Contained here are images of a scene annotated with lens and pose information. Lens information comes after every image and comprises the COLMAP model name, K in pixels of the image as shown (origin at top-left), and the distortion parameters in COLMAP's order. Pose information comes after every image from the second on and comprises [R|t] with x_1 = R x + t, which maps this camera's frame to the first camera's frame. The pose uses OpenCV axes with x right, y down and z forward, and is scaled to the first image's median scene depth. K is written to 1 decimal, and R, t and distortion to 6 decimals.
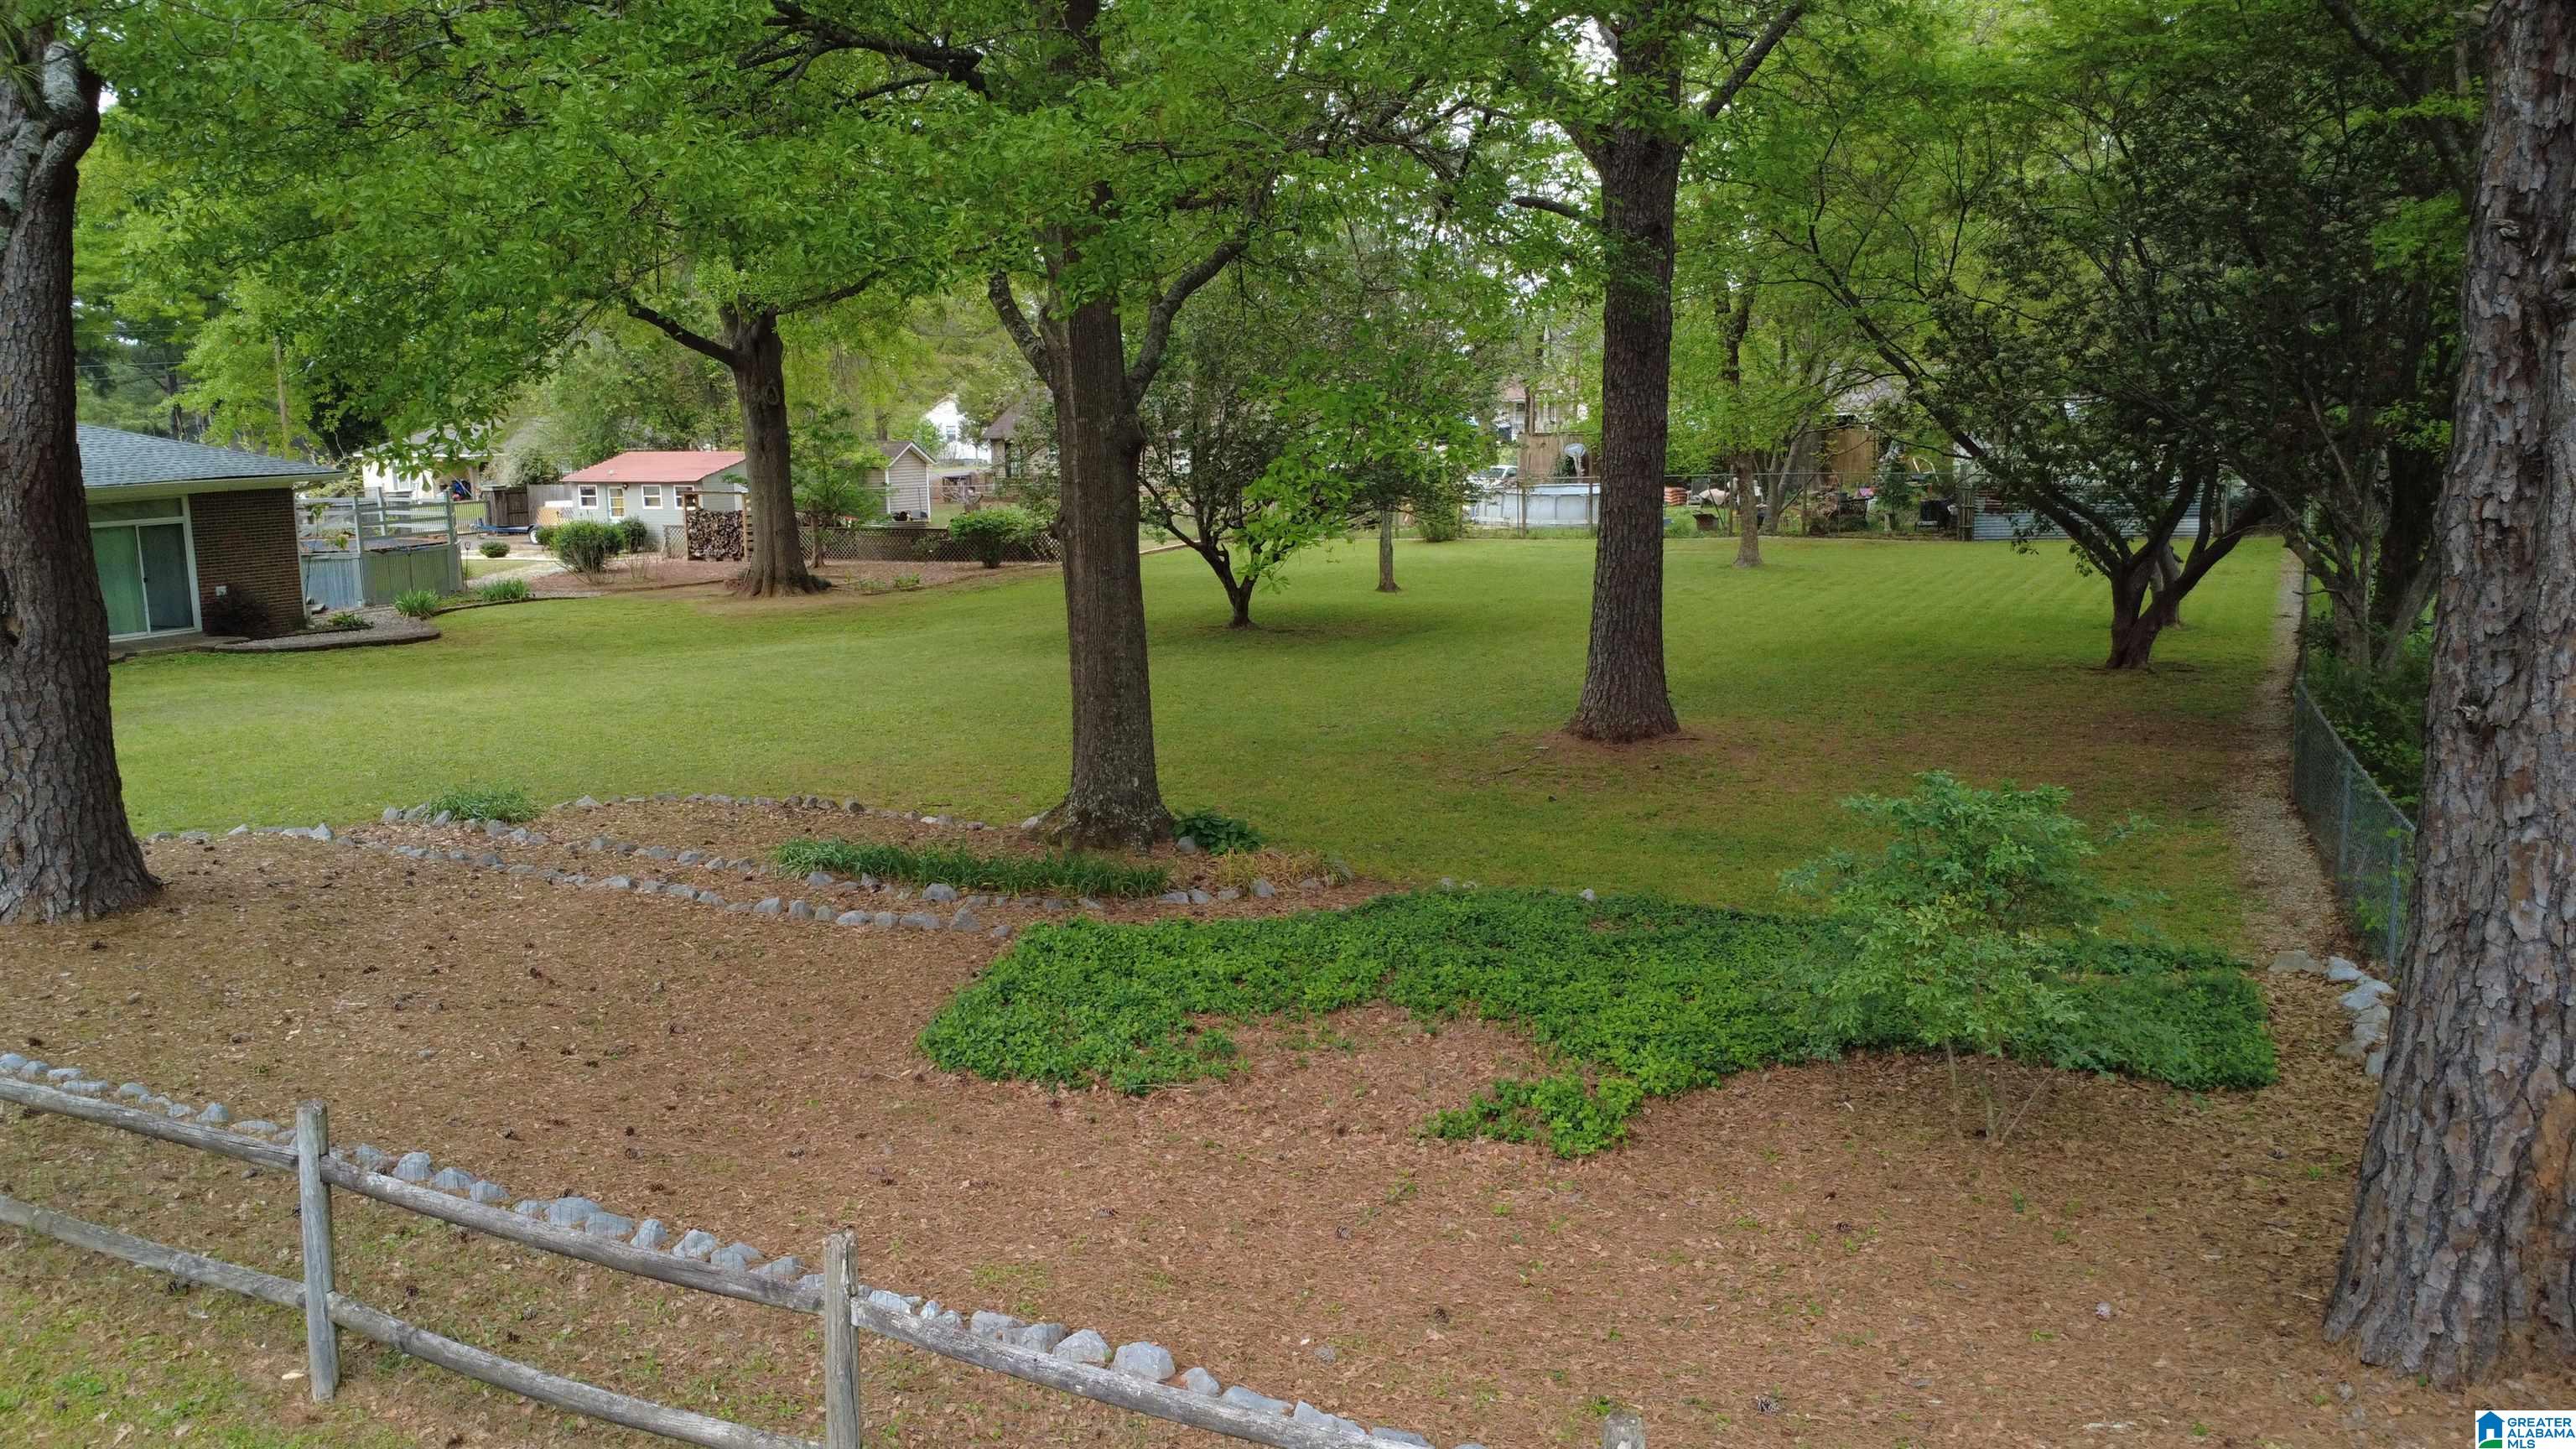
lens RADIAL K [[1938.8, 0, 1287.1], [0, 1938.8, 723.5], [0, 0, 1]] dist [0.007808, -0.005062]
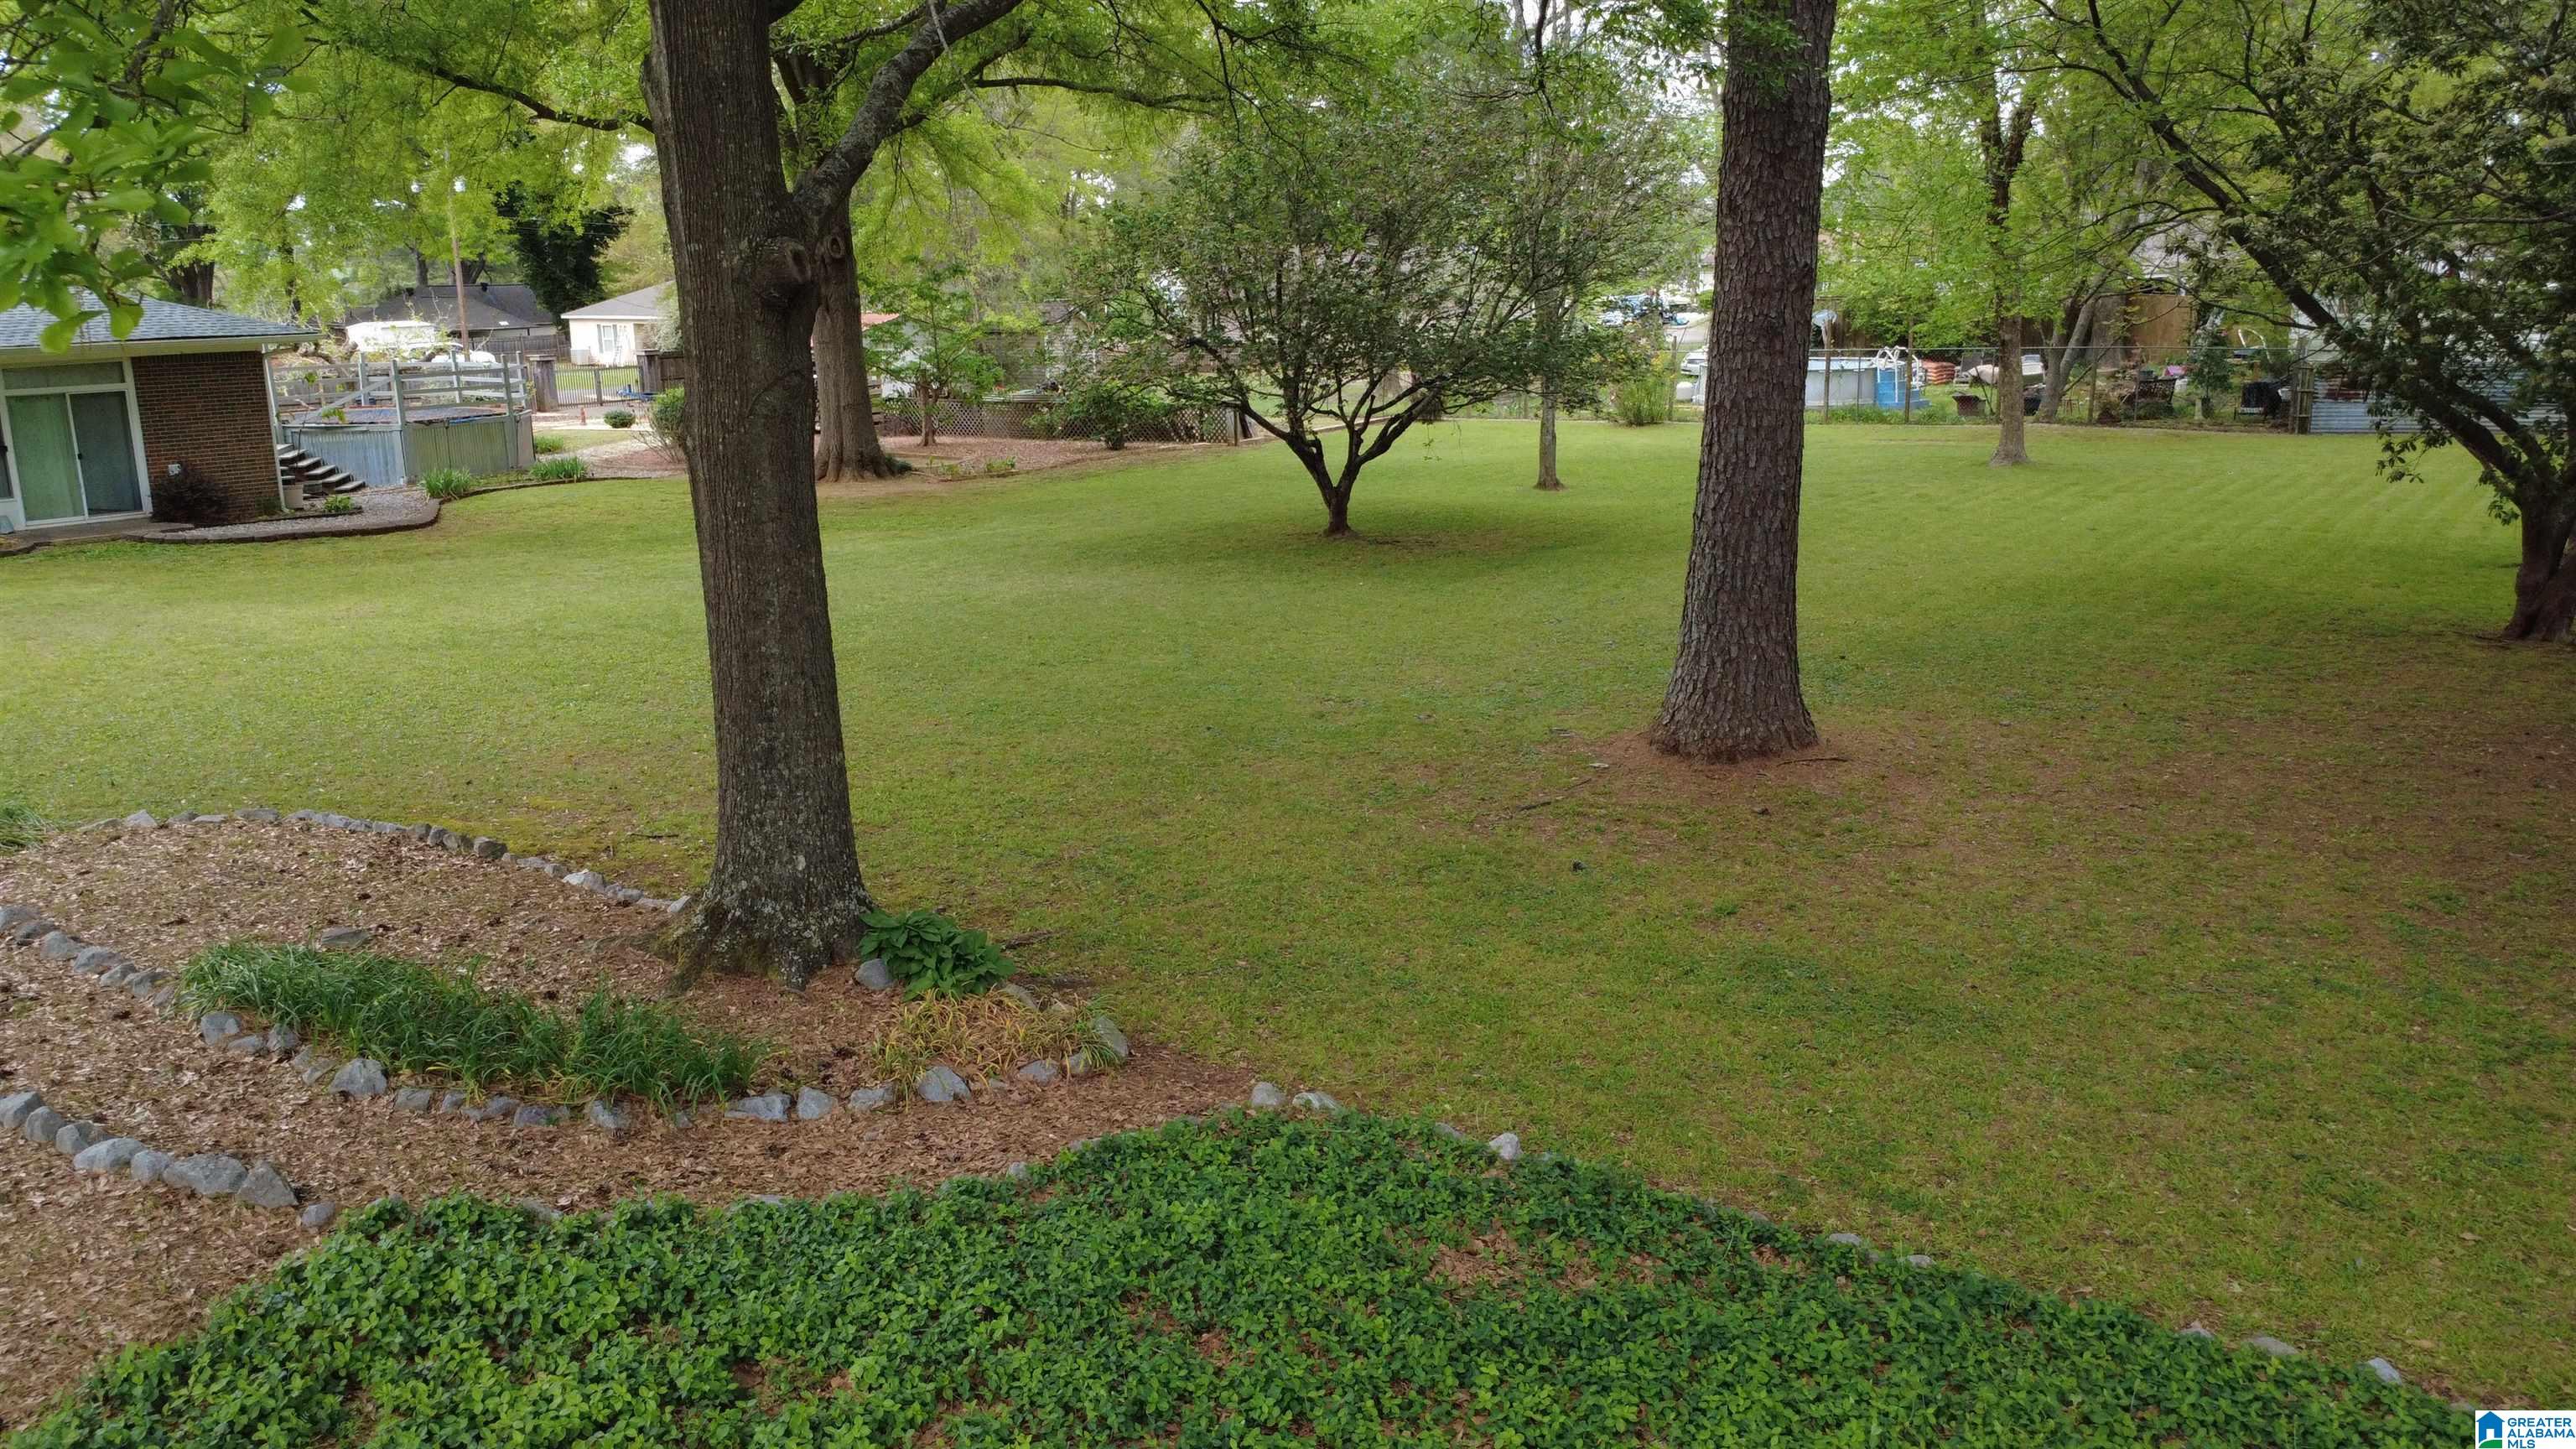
lens RADIAL K [[1938.8, 0, 1284.8], [0, 1938.8, 720.1], [0, 0, 1]] dist [0.007808, -0.005062]
pose [[0.989888, 0.034293, -0.137640, 0.114553], [-0.025356, 0.997486, 0.066166, -0.043318], [0.139564, -0.062007, 0.988270, 0.328455]]
